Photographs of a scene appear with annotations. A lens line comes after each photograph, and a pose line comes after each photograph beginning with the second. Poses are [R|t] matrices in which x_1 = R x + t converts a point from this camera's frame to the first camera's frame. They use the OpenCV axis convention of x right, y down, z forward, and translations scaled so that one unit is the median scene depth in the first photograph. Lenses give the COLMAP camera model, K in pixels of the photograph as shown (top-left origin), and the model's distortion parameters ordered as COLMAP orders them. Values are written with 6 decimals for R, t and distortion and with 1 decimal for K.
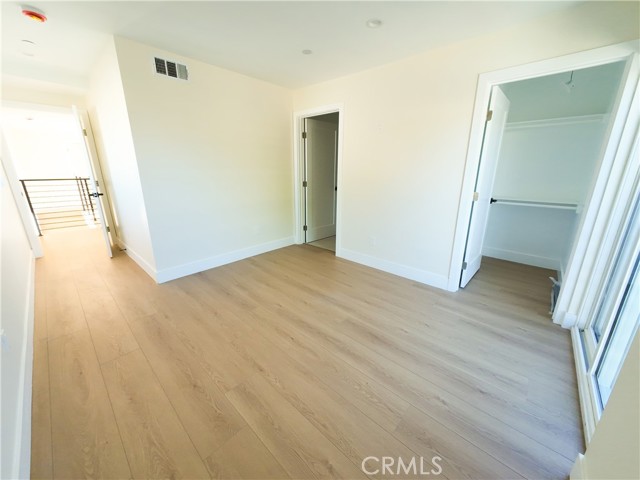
lens RADIAL K [[245.9, 0, 320.3], [0, 245.9, 238.0], [0, 0, 1]] dist [-0.002731, 0.000176]
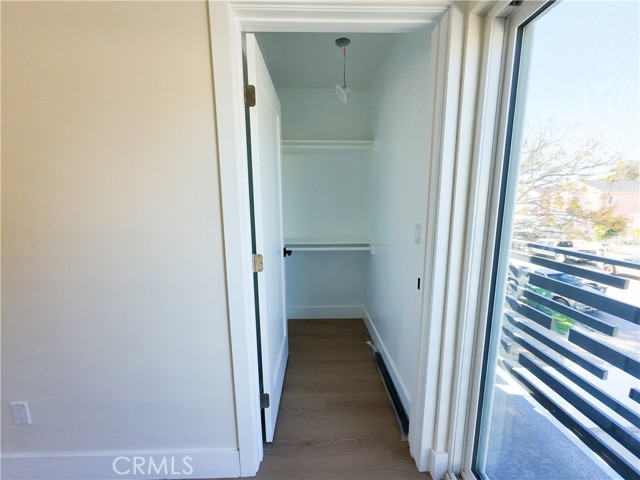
lens RADIAL K [[245.9, 0, 317.8], [0, 245.9, 241.9], [0, 0, 1]] dist [-0.002731, 0.000176]
pose [[0.729630, -0.114284, 0.674225, 0.363590], [0.191835, 0.980554, -0.041391, -0.148315], [-0.656383, 0.159540, 0.737366, 0.512614]]
